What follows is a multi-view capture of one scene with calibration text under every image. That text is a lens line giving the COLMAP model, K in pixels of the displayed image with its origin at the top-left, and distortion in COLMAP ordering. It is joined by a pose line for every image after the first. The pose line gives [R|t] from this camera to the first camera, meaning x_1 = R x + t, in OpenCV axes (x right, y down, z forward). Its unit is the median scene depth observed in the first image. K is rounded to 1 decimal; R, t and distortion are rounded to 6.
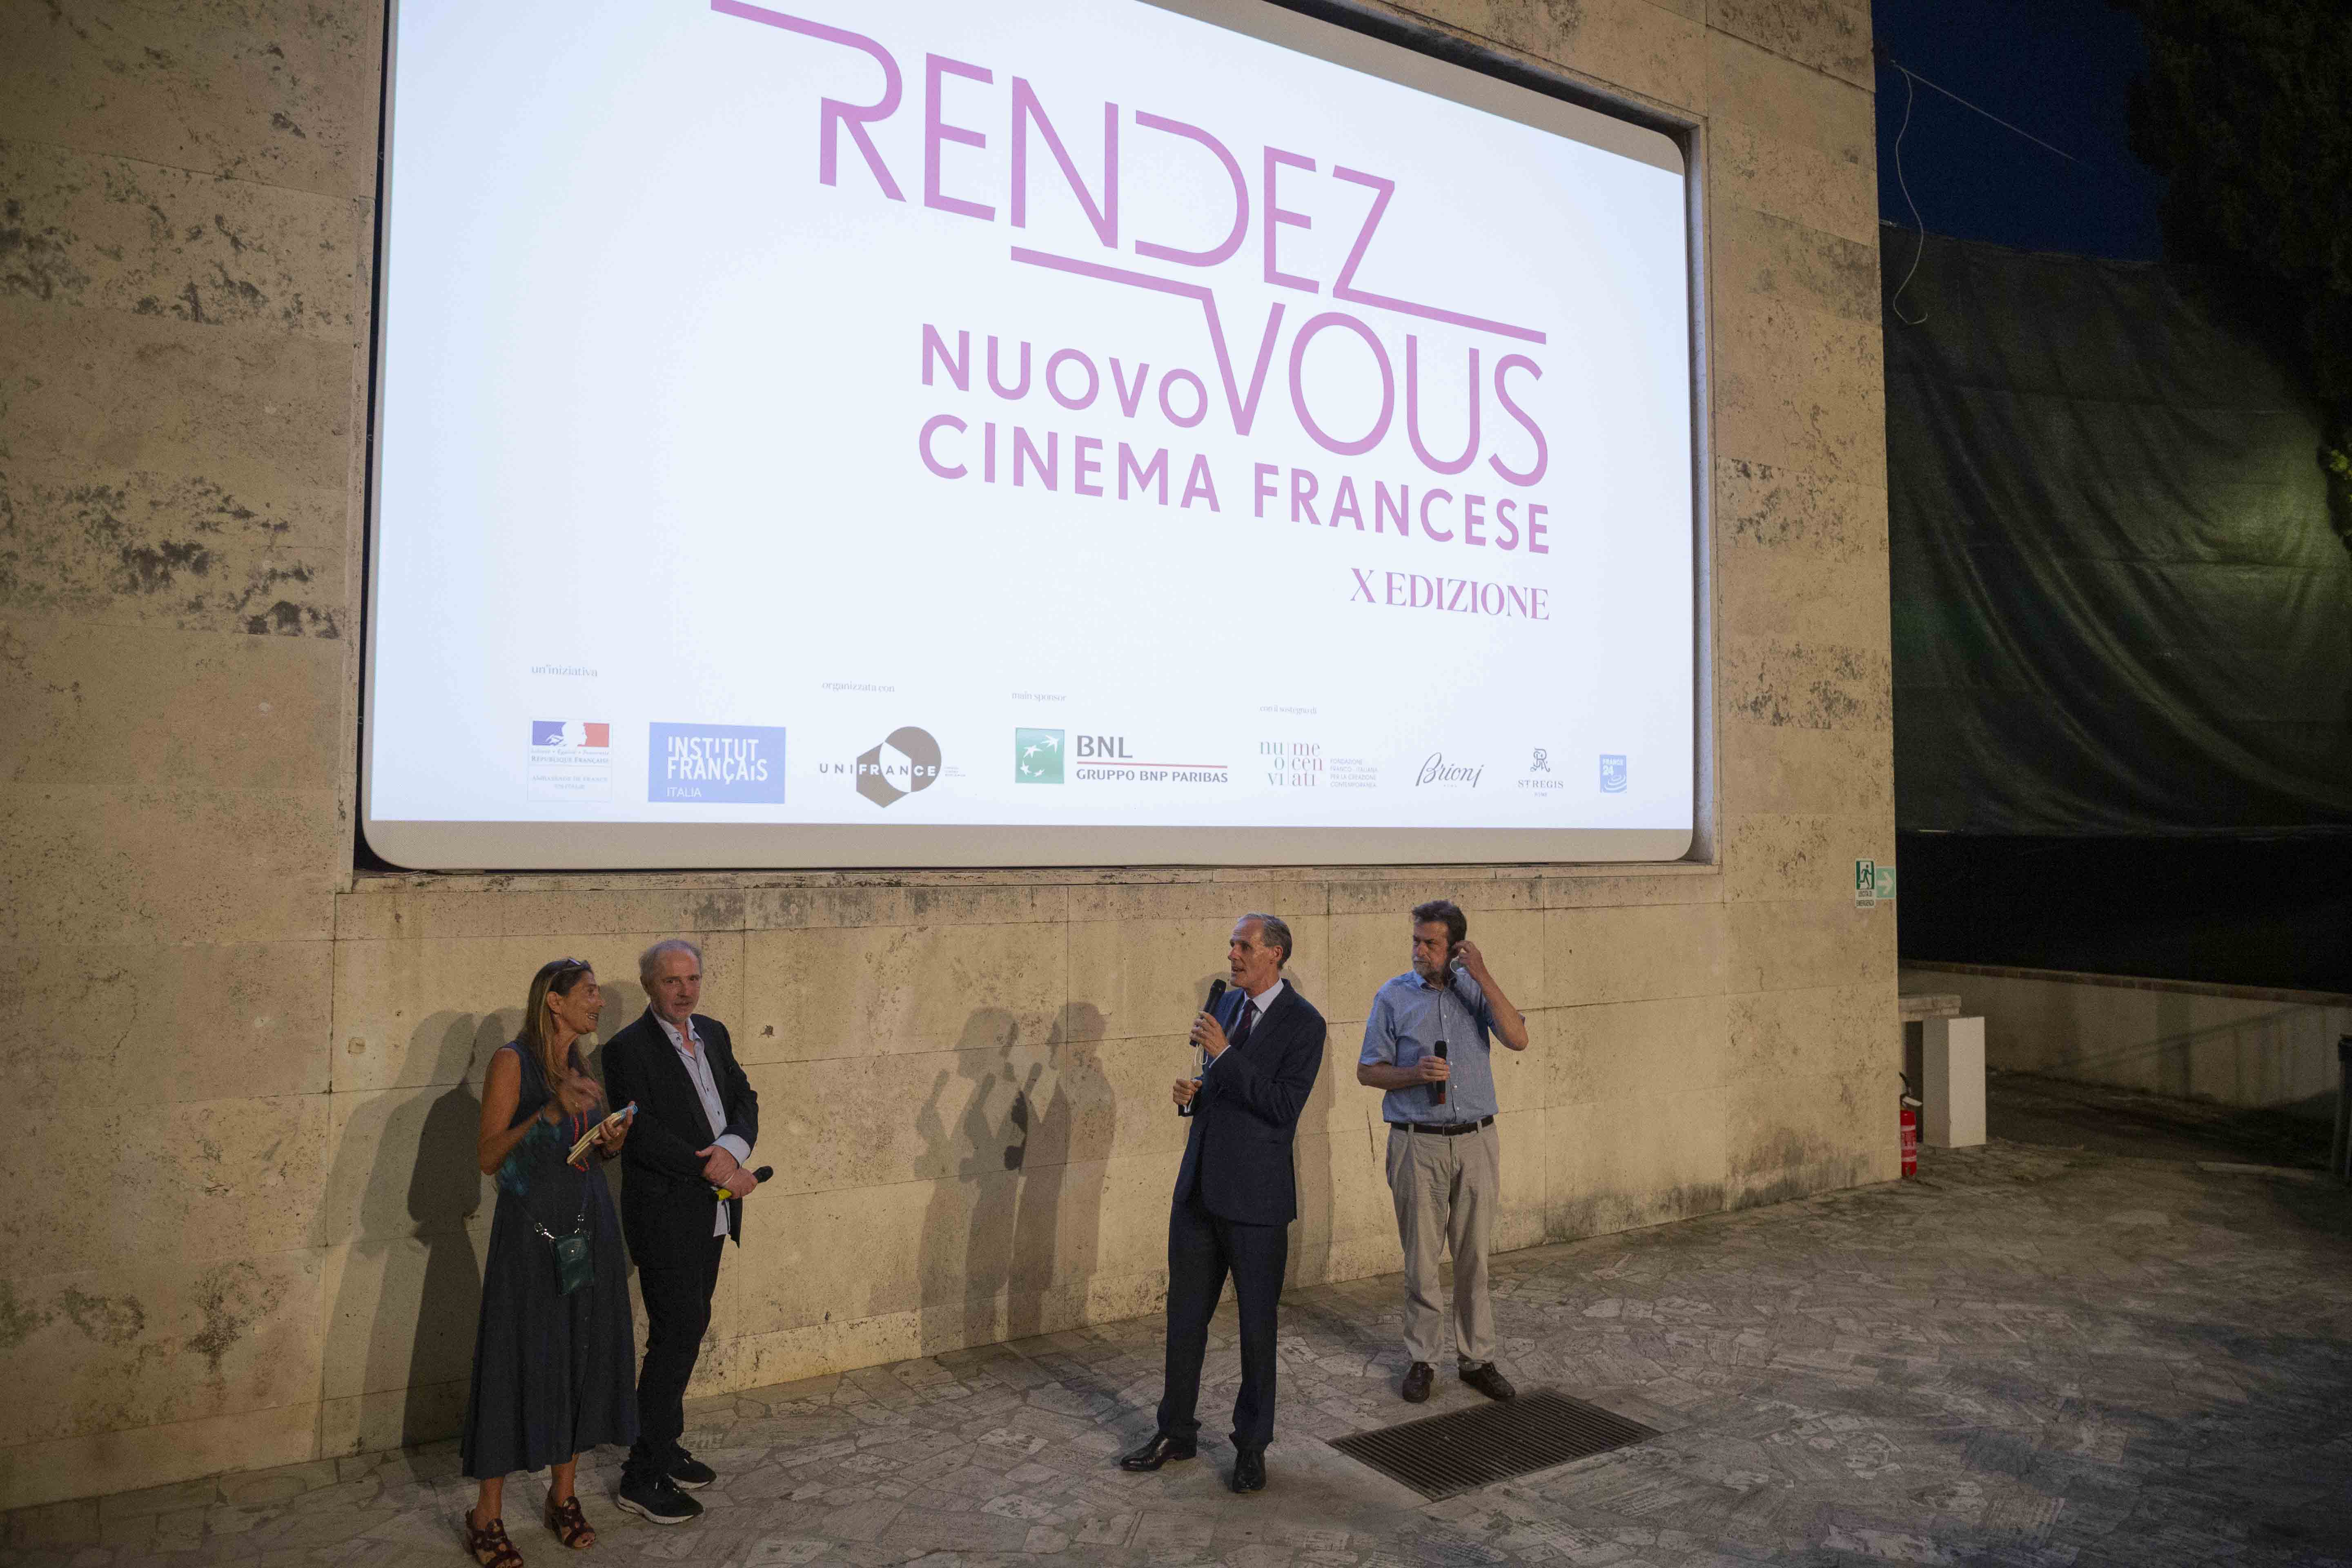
lens RADIAL K [[1575.9, 0, 1166.3], [0, 1575.9, 779.4], [0, 0, 1]] dist [-0.032565, -0.001292]
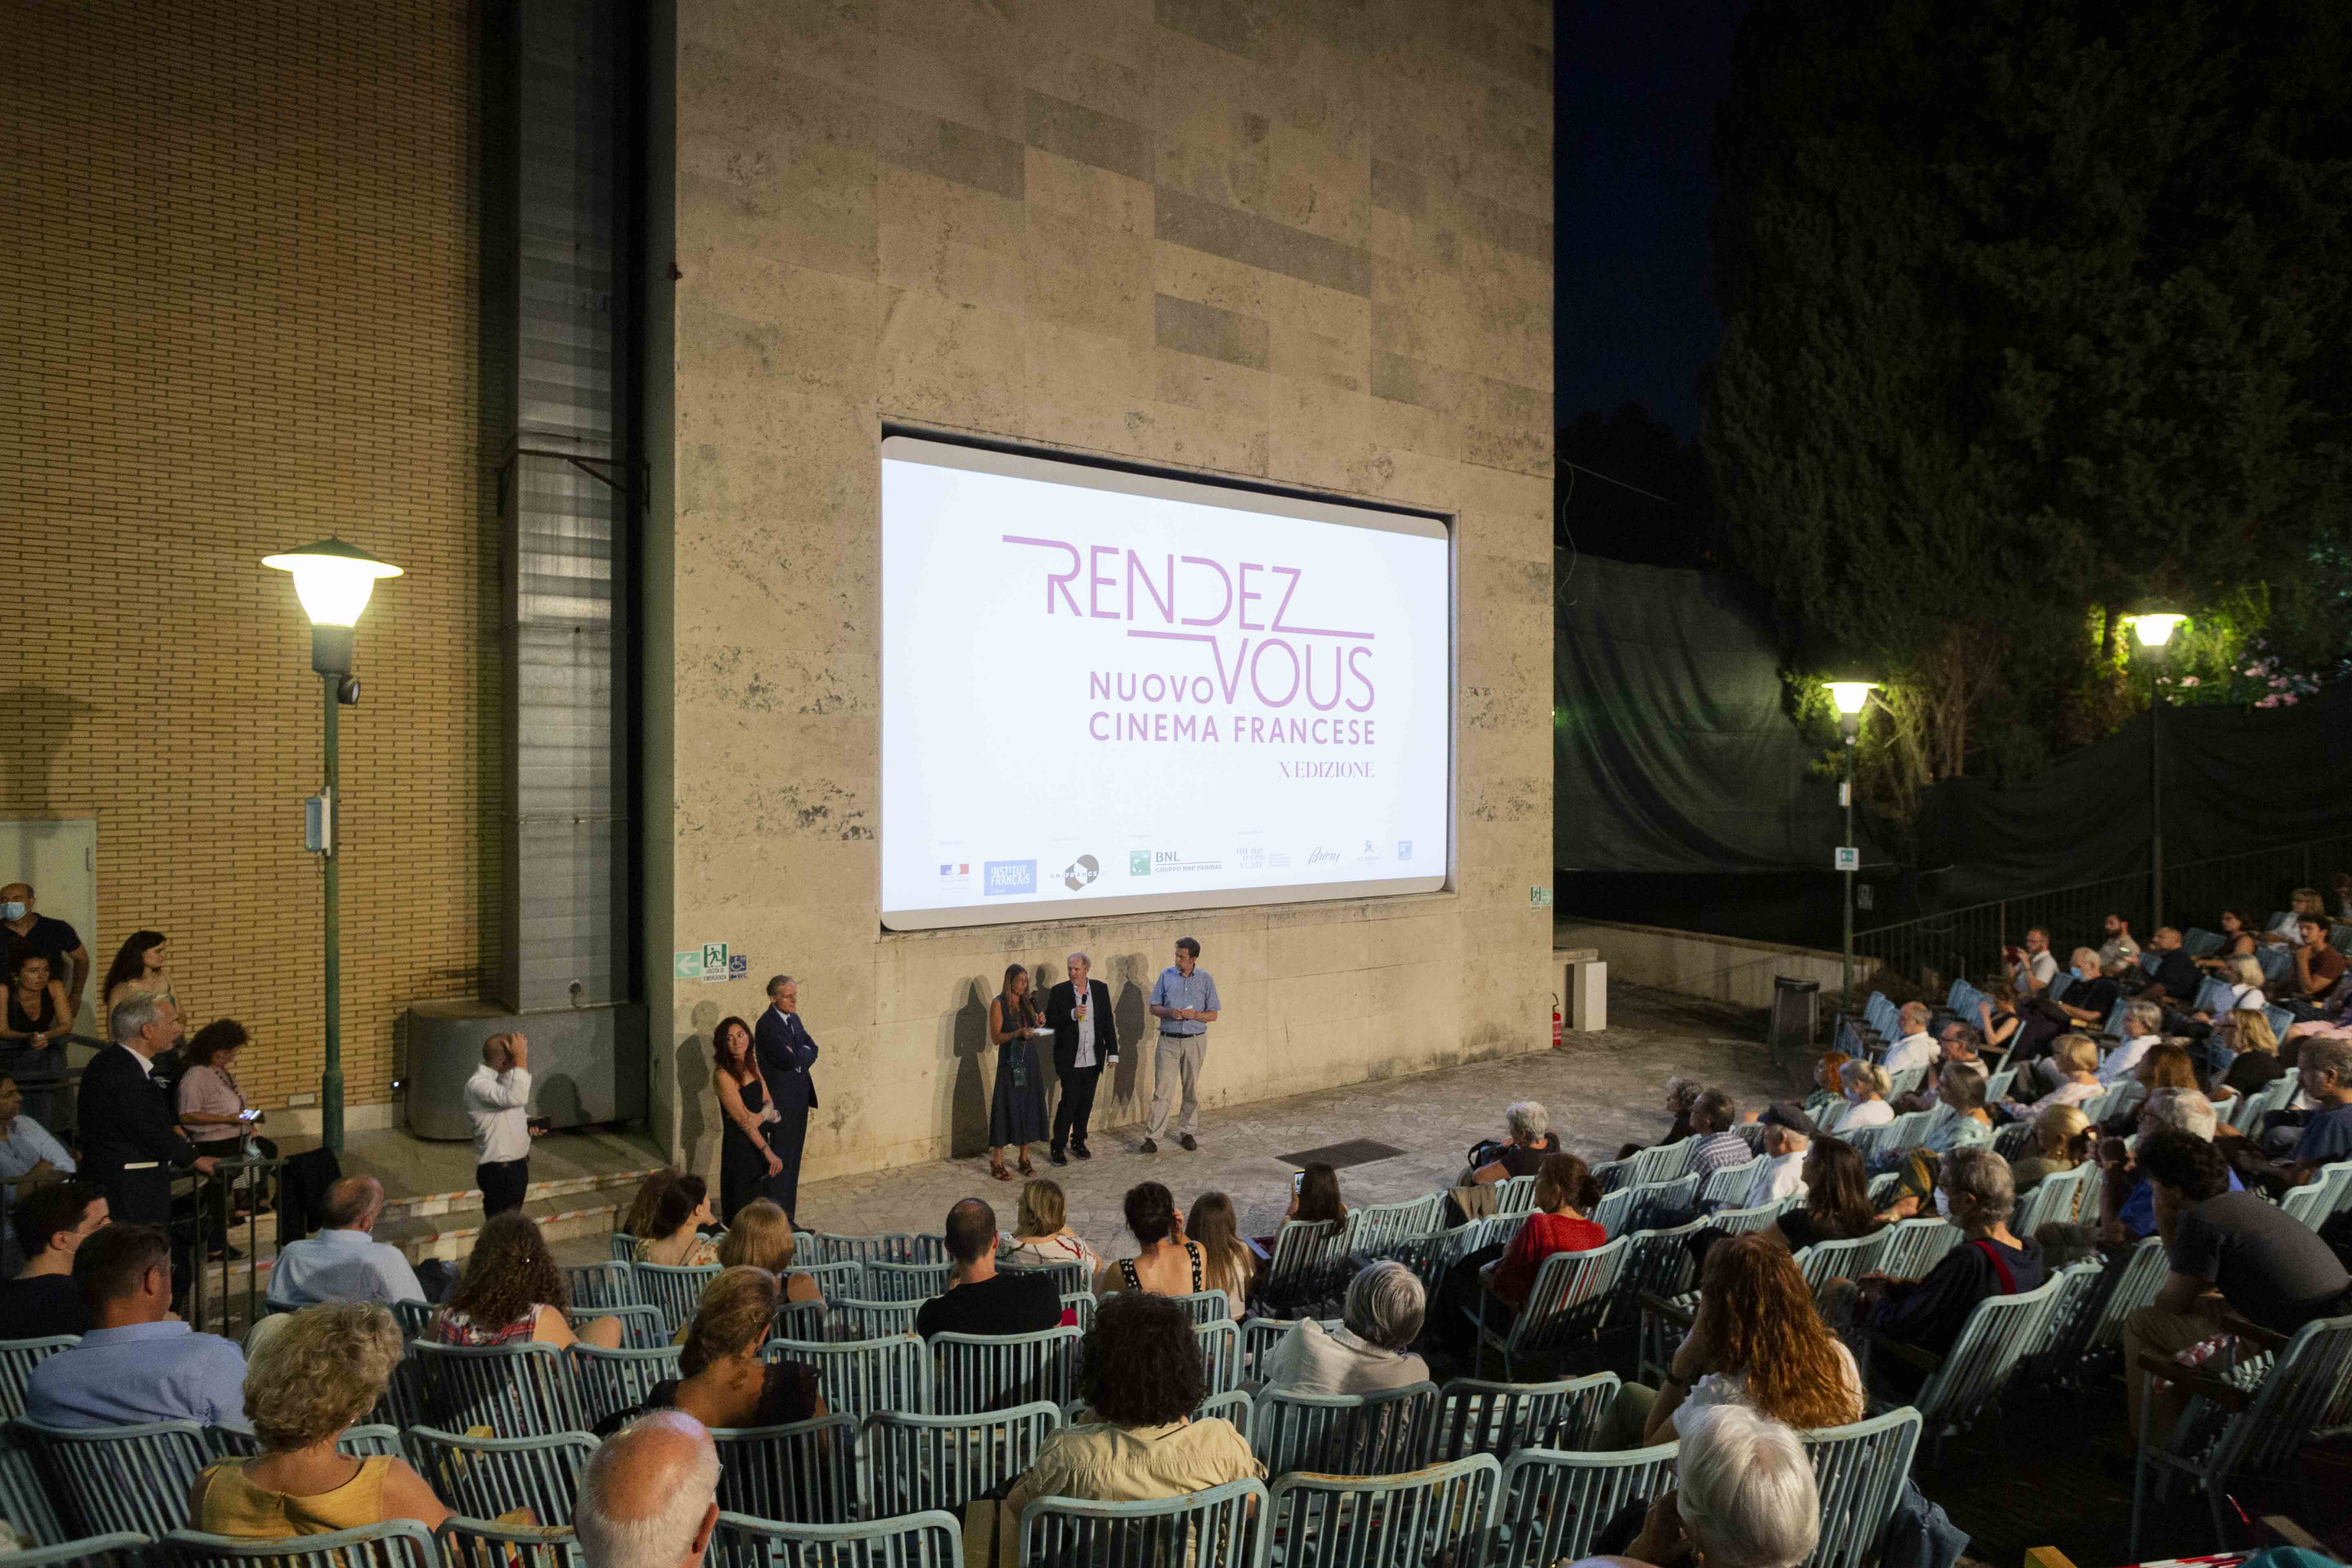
lens RADIAL K [[1370.0, 0, 1183.0], [0, 1370.0, 786.3], [0, 0, 1]] dist [0.002707, -0.000018]
pose [[0.997206, -0.001009, 0.074690, -0.140303], [-0.003257, 0.998371, 0.056970, -0.198273], [-0.074626, -0.057054, 0.995578, -0.775283]]
